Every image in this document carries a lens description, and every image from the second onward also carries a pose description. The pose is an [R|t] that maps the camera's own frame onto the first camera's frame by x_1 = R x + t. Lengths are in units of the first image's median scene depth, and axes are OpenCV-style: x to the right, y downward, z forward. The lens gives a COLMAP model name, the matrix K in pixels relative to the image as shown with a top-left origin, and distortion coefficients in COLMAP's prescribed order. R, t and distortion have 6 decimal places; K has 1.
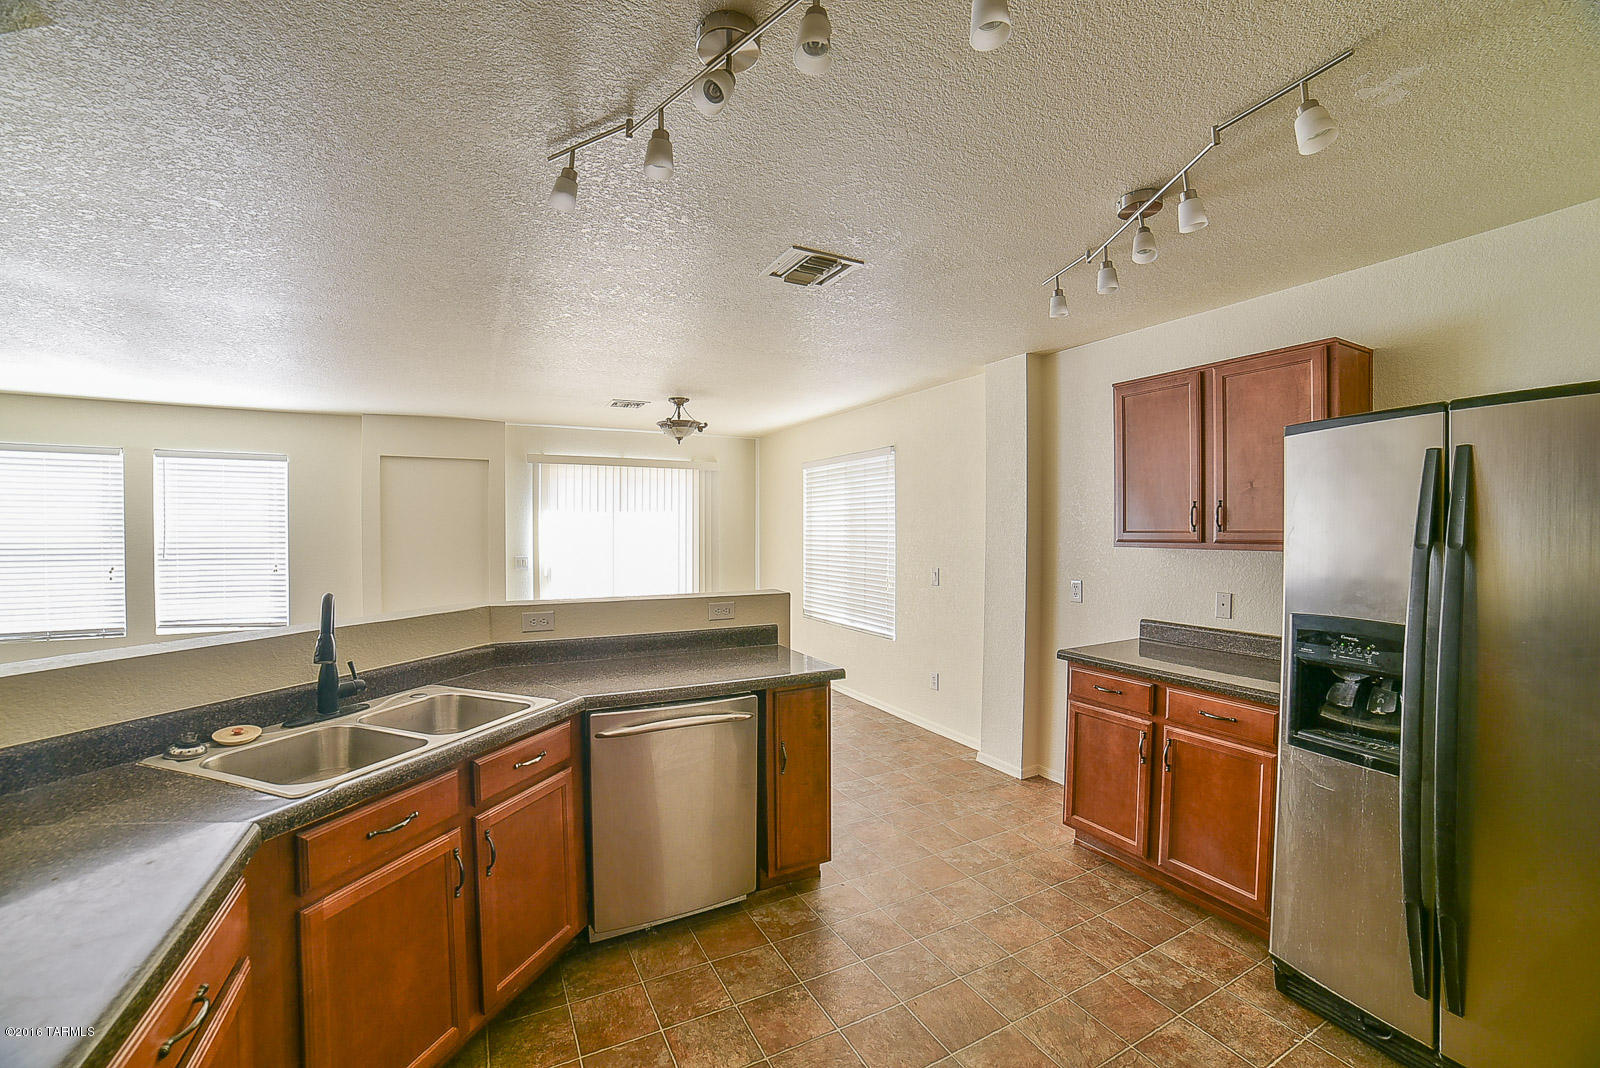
lens RADIAL K [[648.2, 0, 802.7], [0, 648.2, 536.7], [0, 0, 1]] dist [-0.102189, 0.034540]
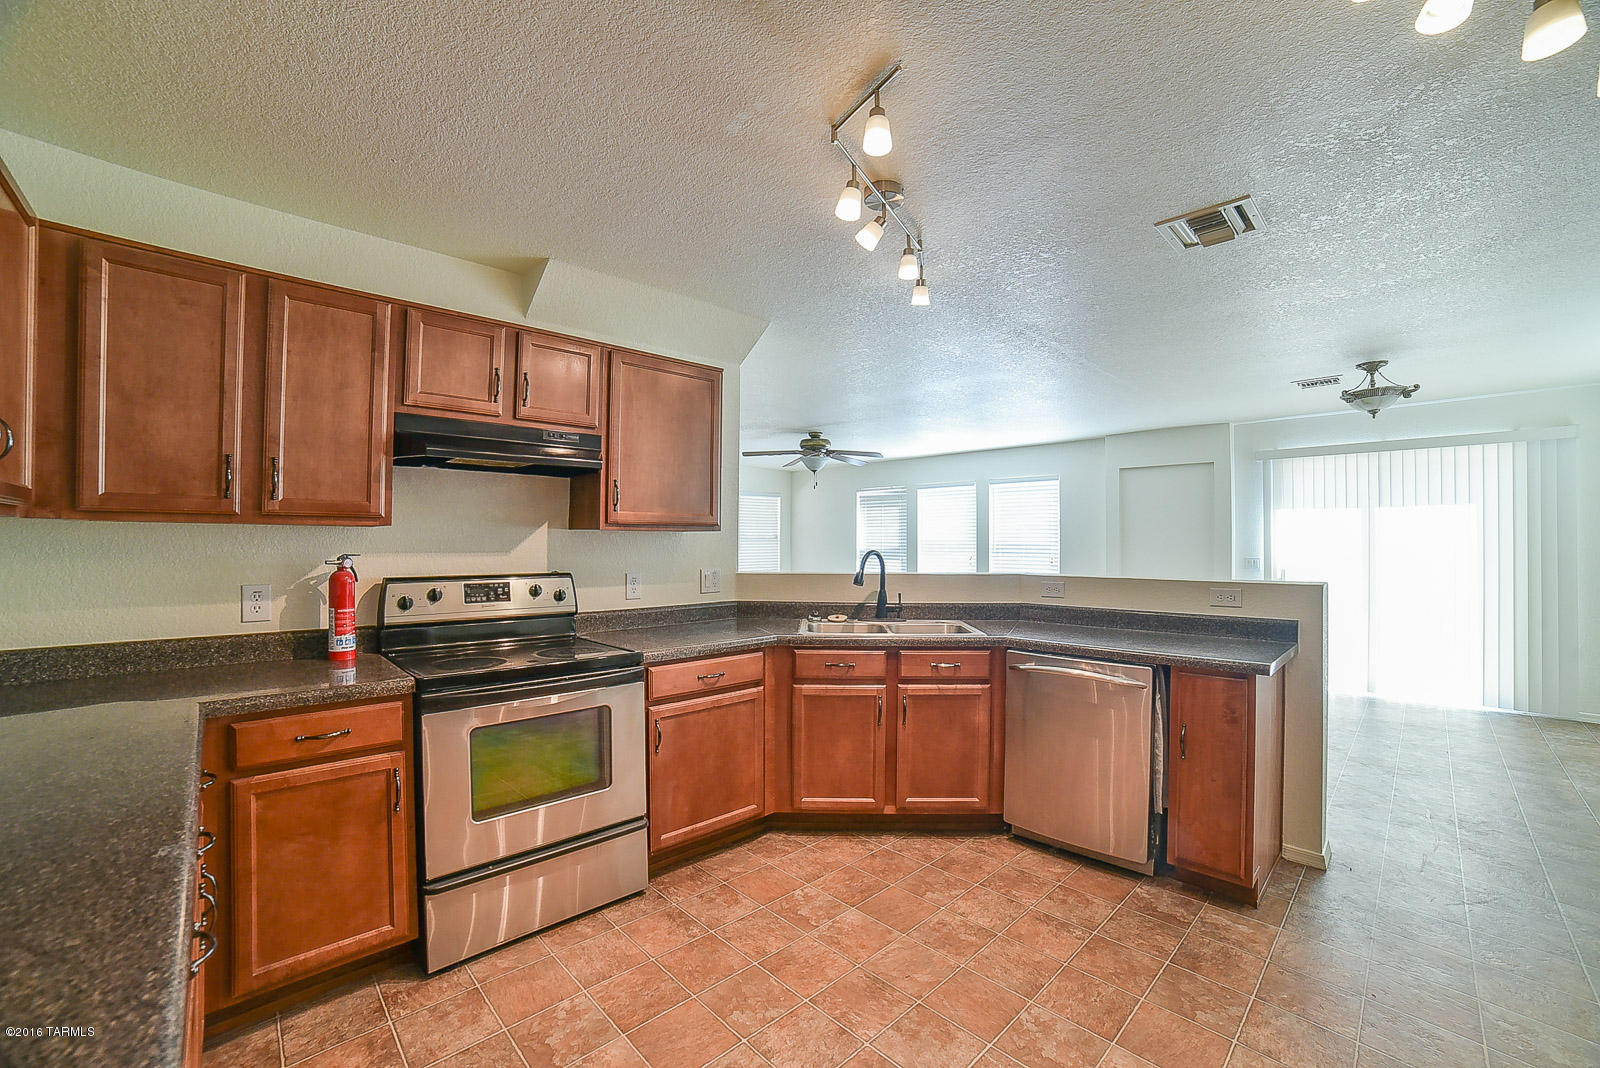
lens RADIAL K [[648.2, 0, 802.7], [0, 648.2, 536.7], [0, 0, 1]] dist [-0.102189, 0.034540]
pose [[0.285255, -0.010096, -0.958398, 0.340277], [-0.011249, 0.999840, -0.013880, 0.026440], [0.958386, 0.014740, 0.285096, 0.084115]]
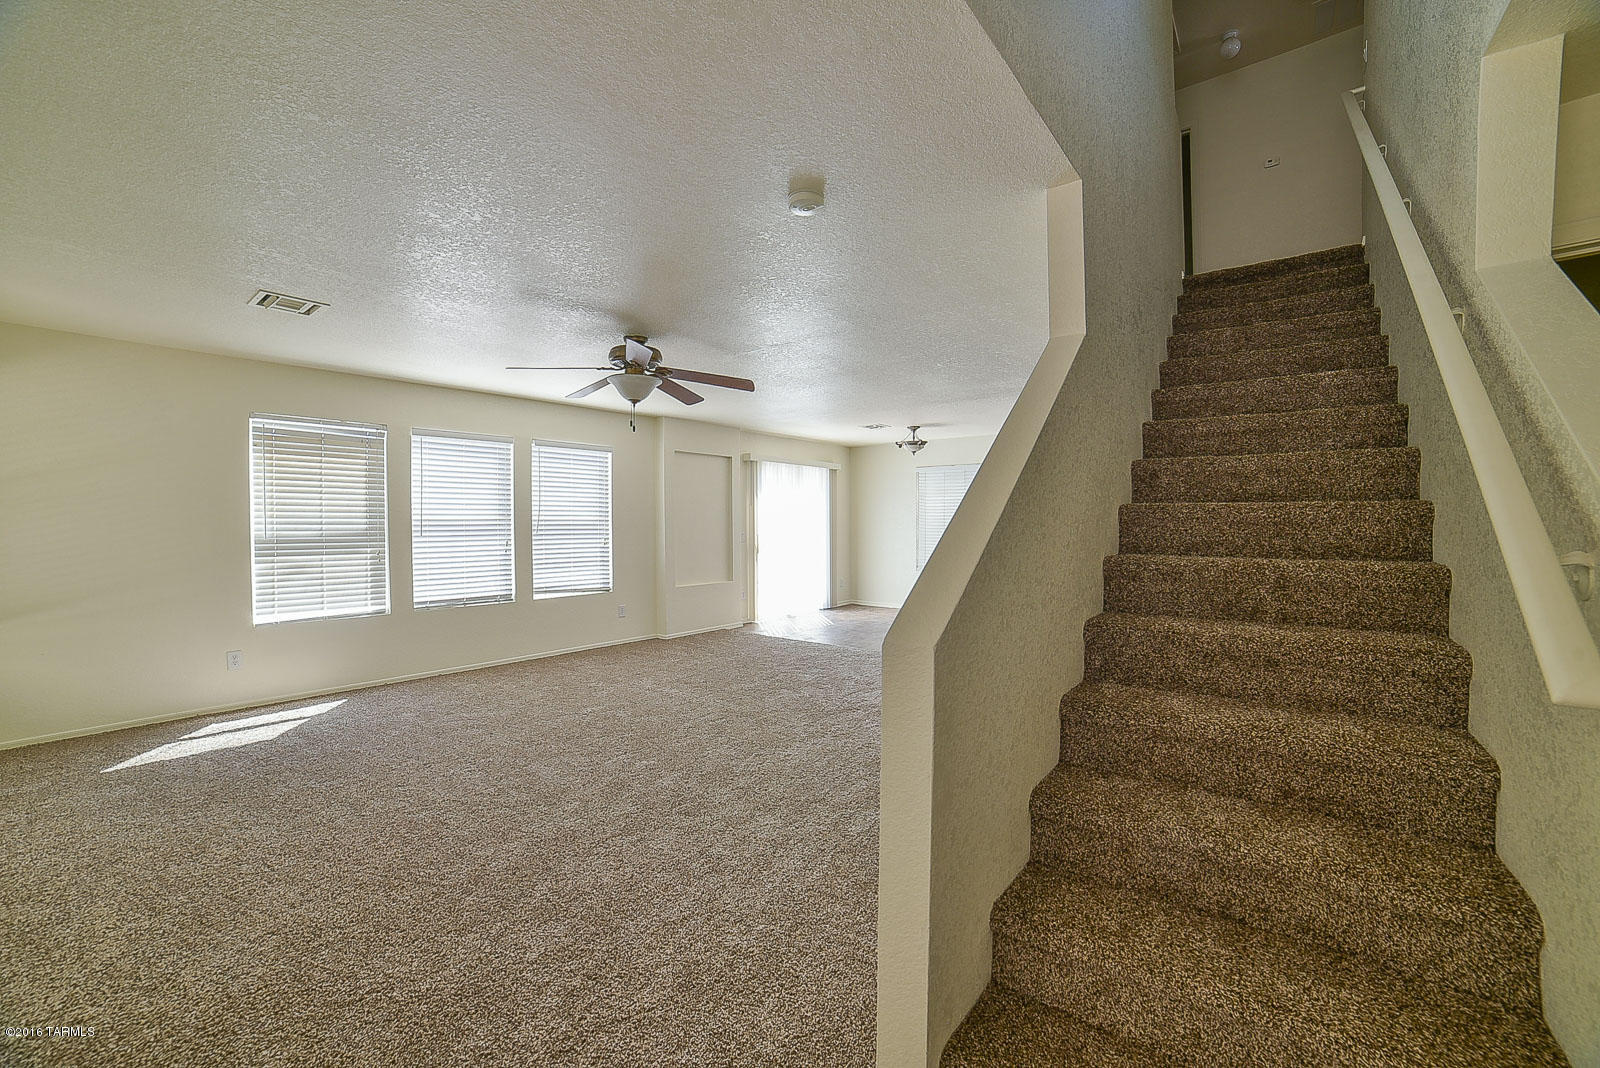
lens RADIAL K [[648.2, 0, 802.7], [0, 648.2, 536.7], [0, 0, 1]] dist [-0.102189, 0.034540]
pose [[0.919596, -0.001537, 0.392863, -1.025128], [-0.014135, 0.999216, 0.036994, -0.009806], [-0.392611, -0.039573, 0.918853, -0.292603]]
